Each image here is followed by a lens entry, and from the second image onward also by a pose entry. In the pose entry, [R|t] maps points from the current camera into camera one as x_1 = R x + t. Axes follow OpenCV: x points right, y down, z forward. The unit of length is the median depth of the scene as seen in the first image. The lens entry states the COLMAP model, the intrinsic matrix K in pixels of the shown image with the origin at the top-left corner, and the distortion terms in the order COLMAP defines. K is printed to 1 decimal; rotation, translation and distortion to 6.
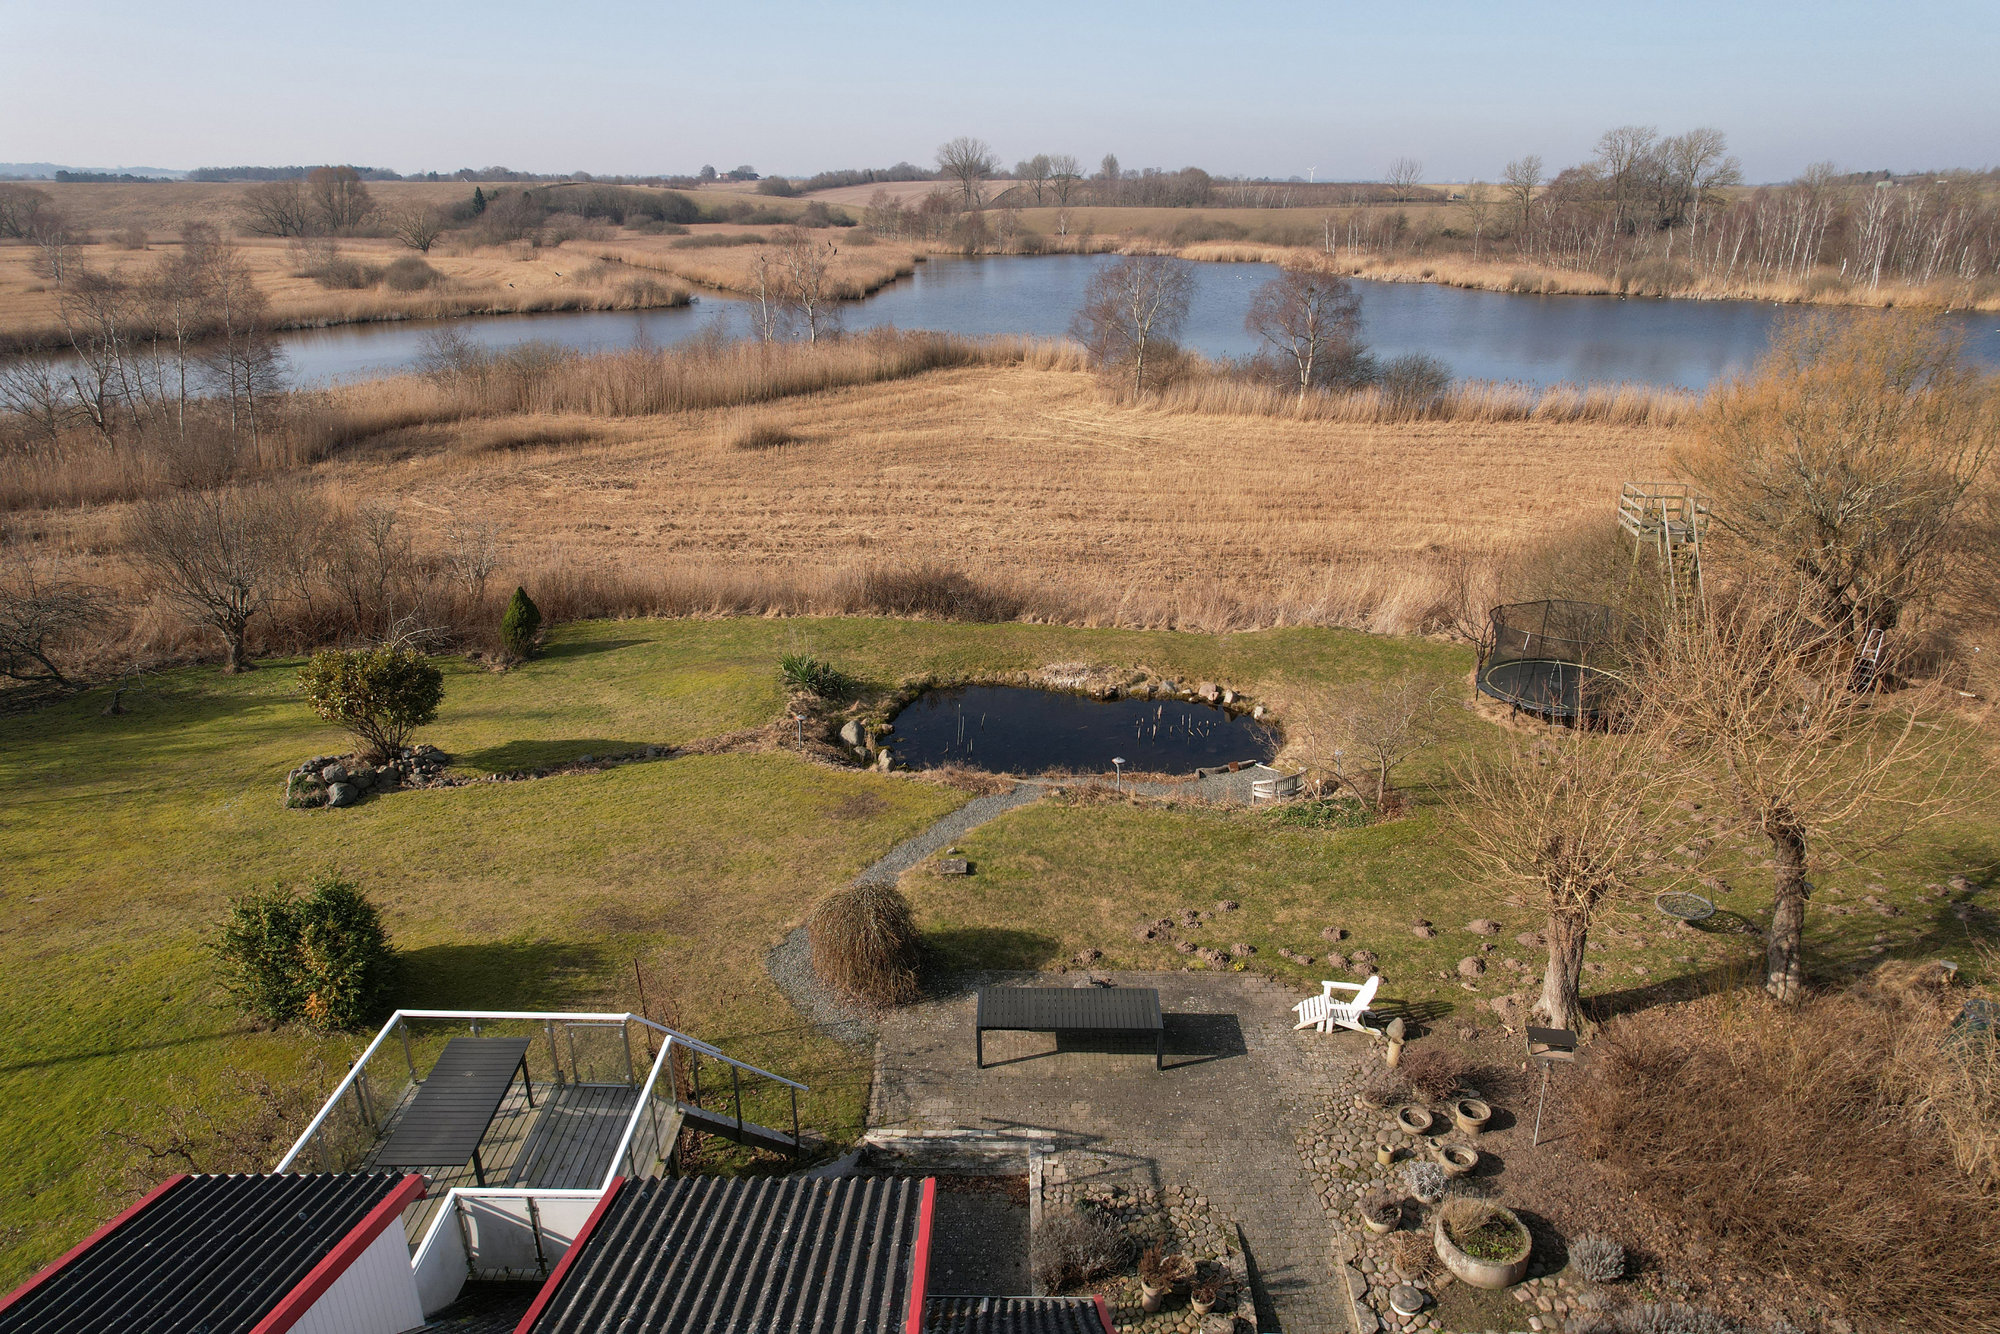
lens RADIAL K [[1279.6, 0, 1005.0], [0, 1279.6, 670.2], [0, 0, 1]] dist [-0.069343, 0.062209]
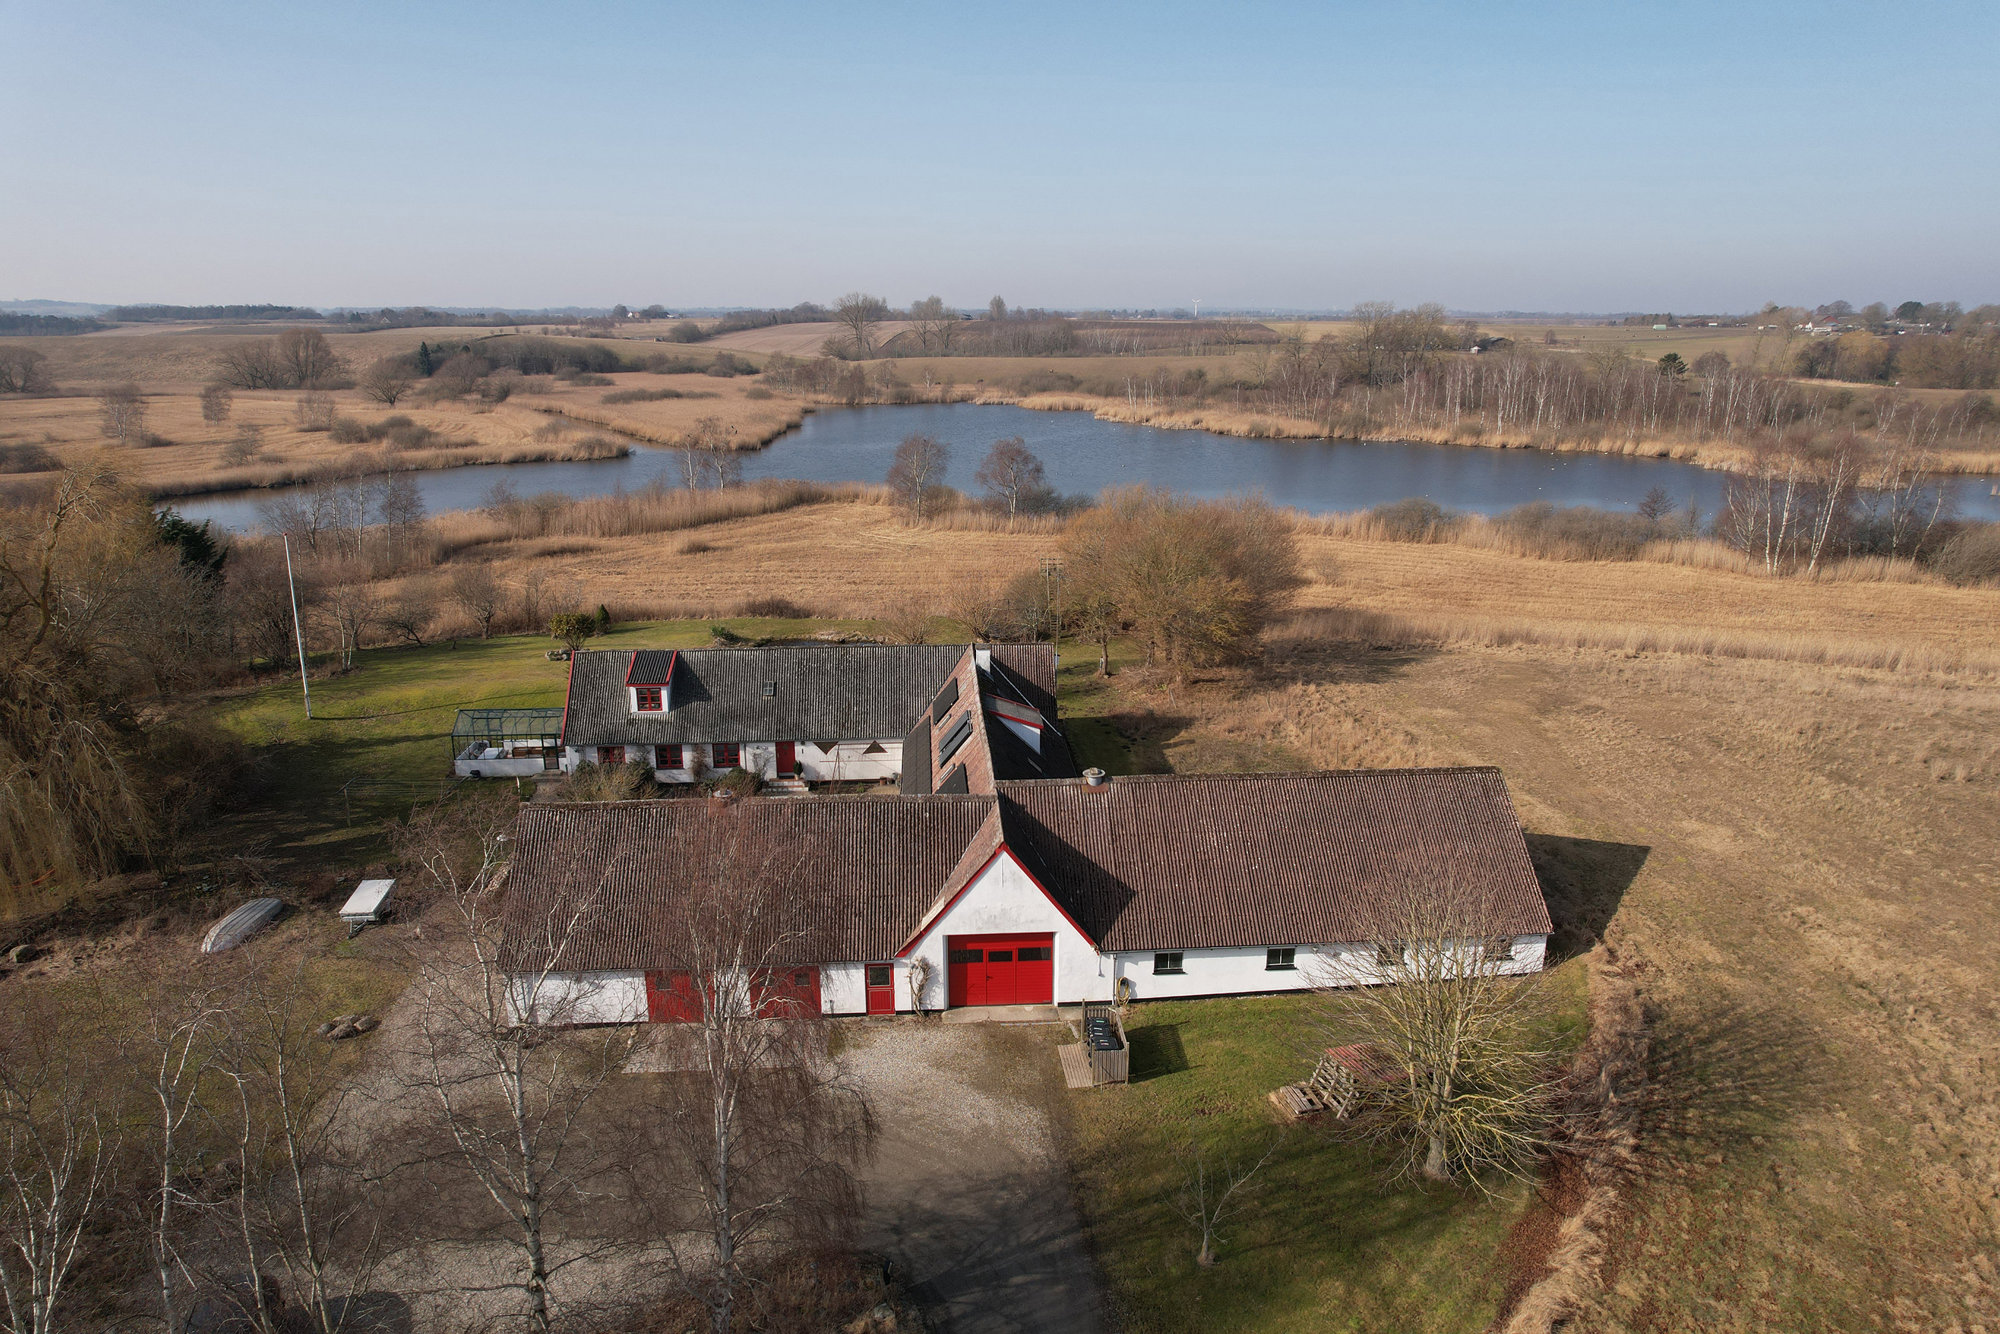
lens RADIAL K [[1279.6, 0, 1005.0], [0, 1279.6, 670.2], [0, 0, 1]] dist [-0.069343, 0.062209]
pose [[0.997424, -0.020820, 0.068641, 0.078158], [0.027019, 0.995515, -0.090669, 0.107292], [-0.066446, 0.092290, 0.993513, -0.520632]]
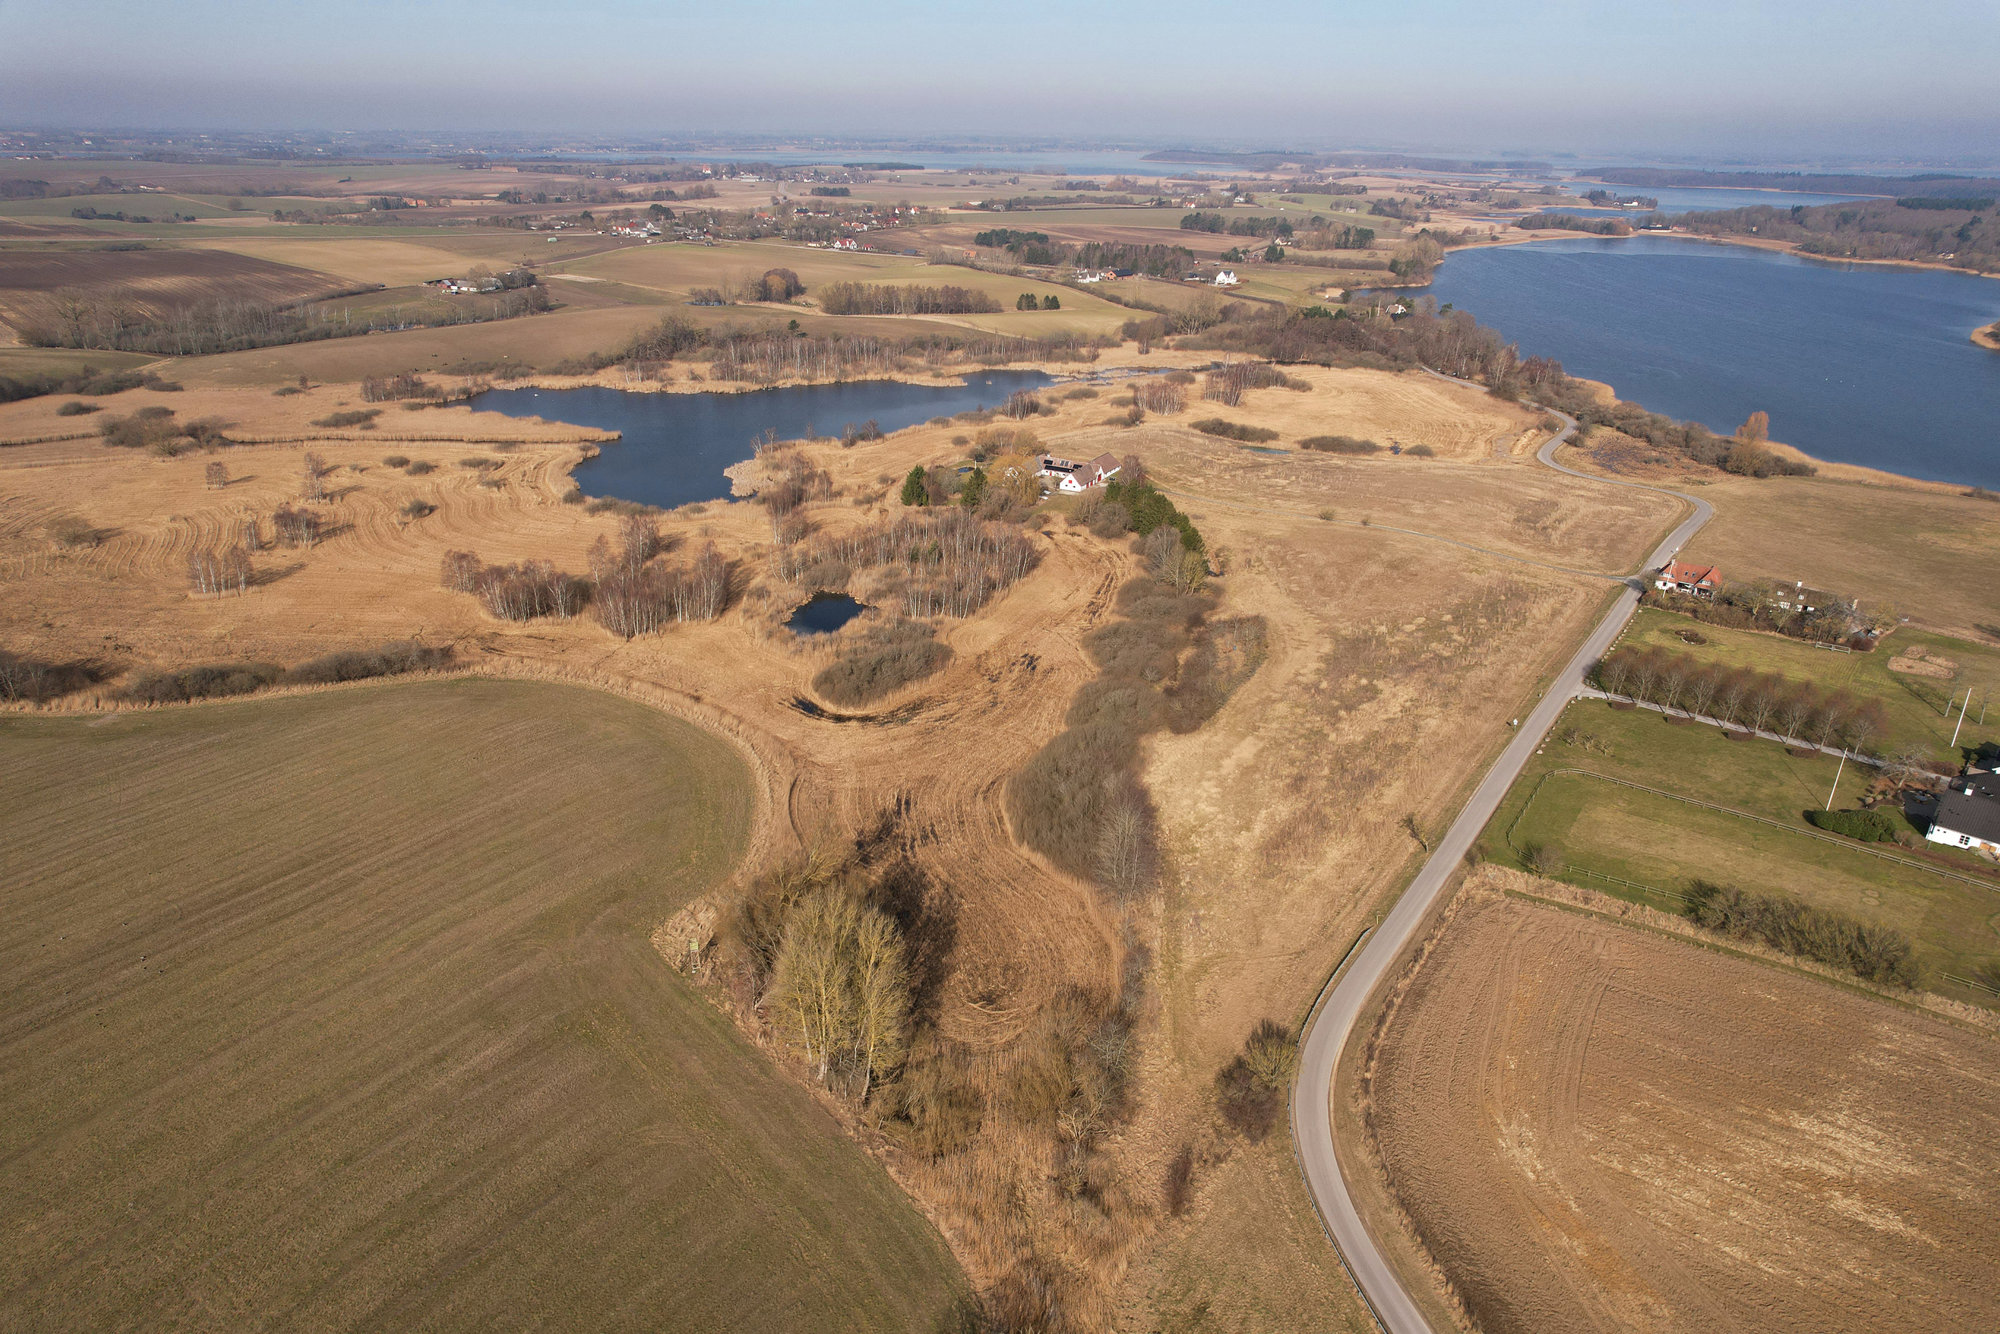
lens RADIAL K [[1279.6, 0, 1005.0], [0, 1279.6, 670.2], [0, 0, 1]] dist [-0.069343, 0.062209]
pose [[0.469725, -0.343553, 0.813221, -3.677026], [0.301315, 0.928246, 0.218104, -0.258486], [-0.829800, 0.142587, 0.539538, -2.044008]]
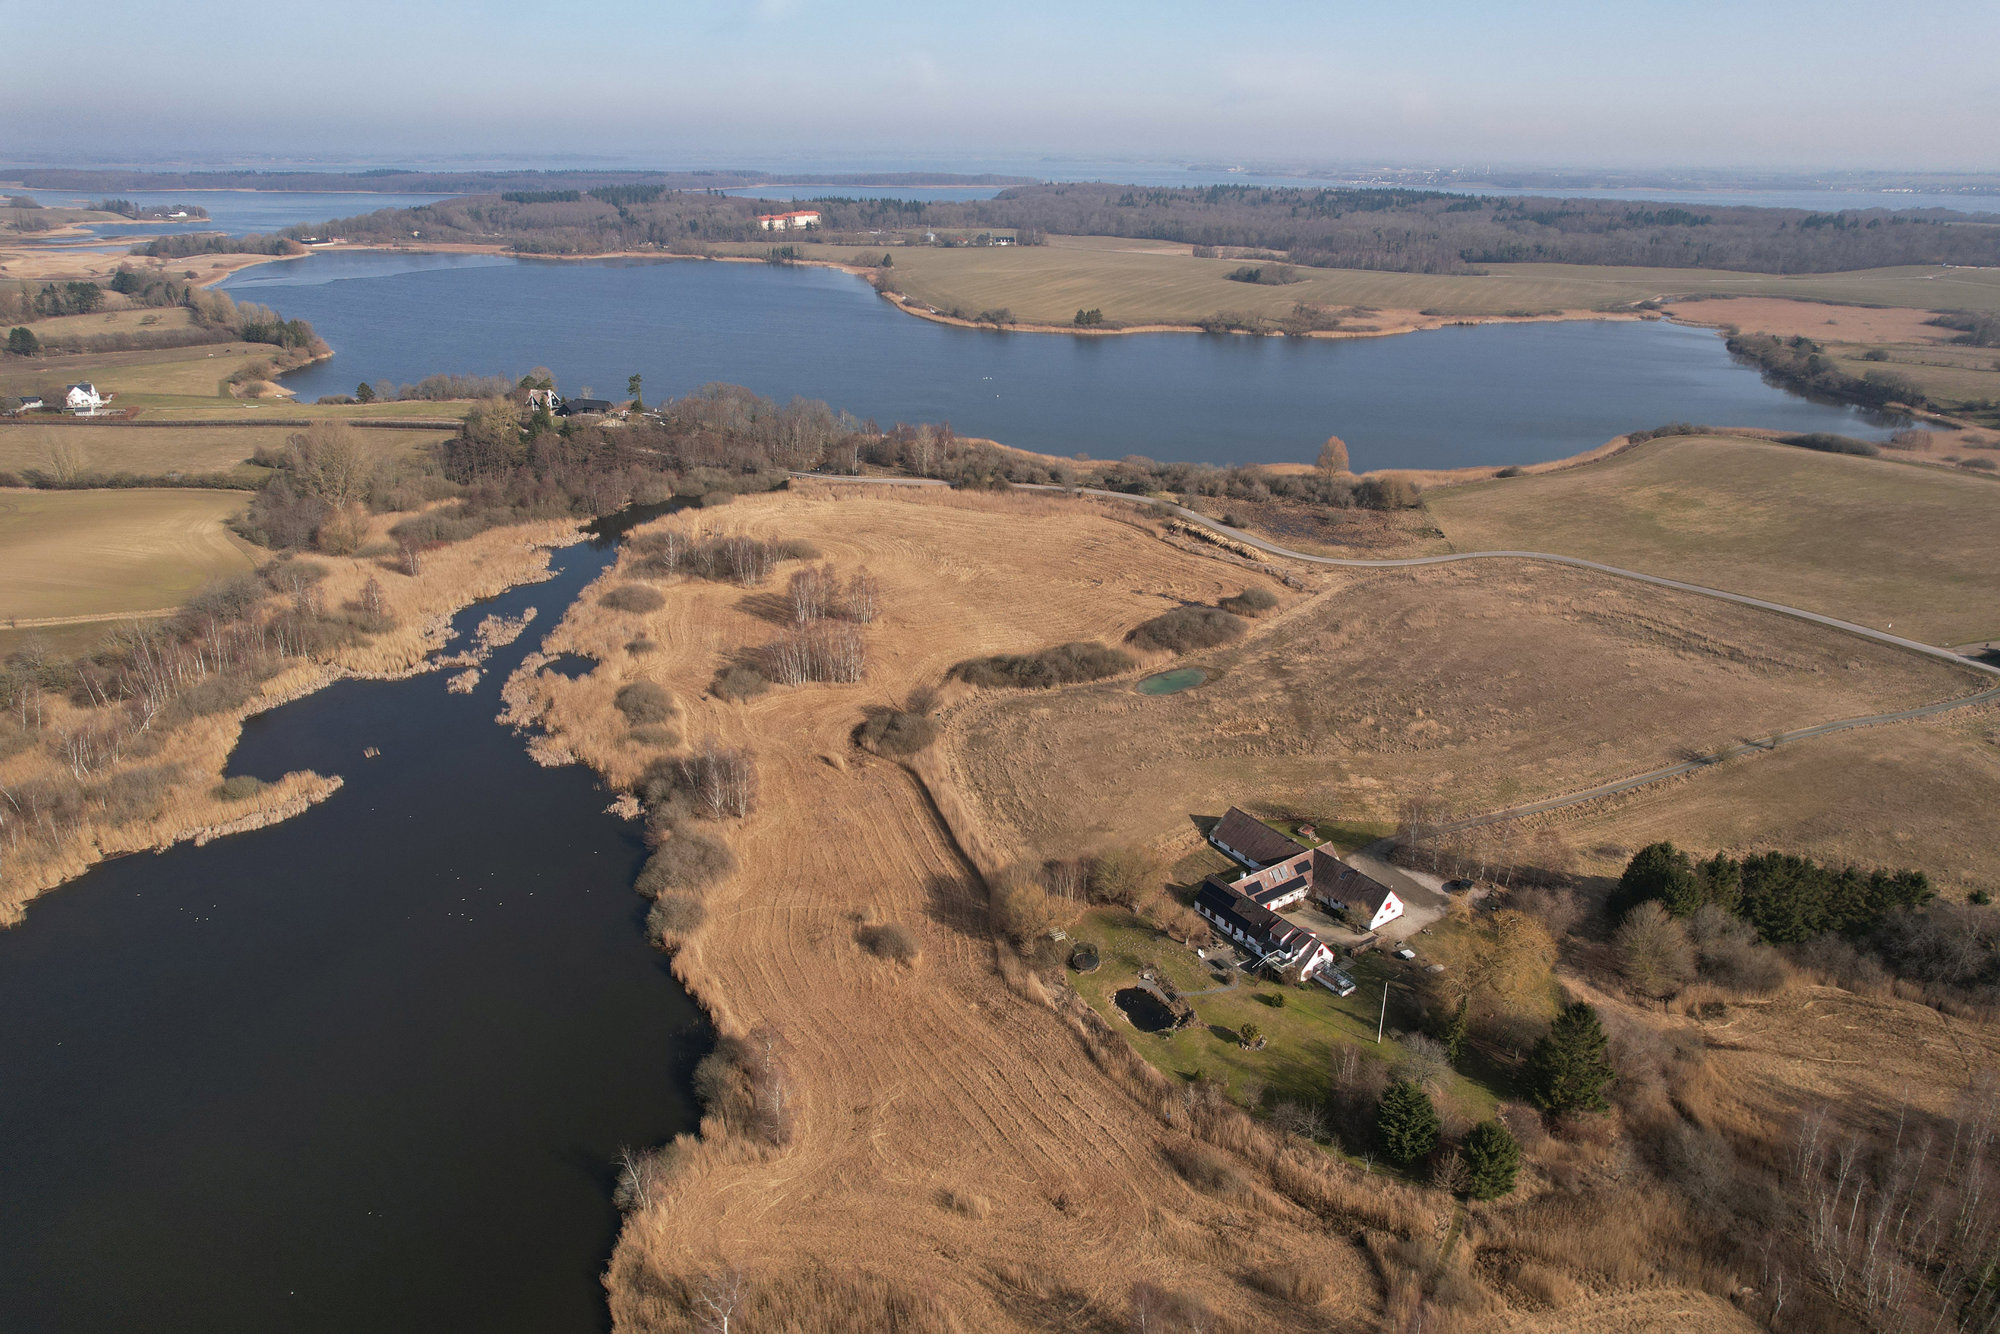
lens RADIAL K [[1279.6, 0, 1005.0], [0, 1279.6, 670.2], [0, 0, 1]] dist [-0.069343, 0.062209]
pose [[-0.589702, -0.316179, 0.743157, -1.009965], [0.280026, 0.783050, 0.555355, -1.357349], [-0.757520, 0.535597, -0.373227, 0.857753]]
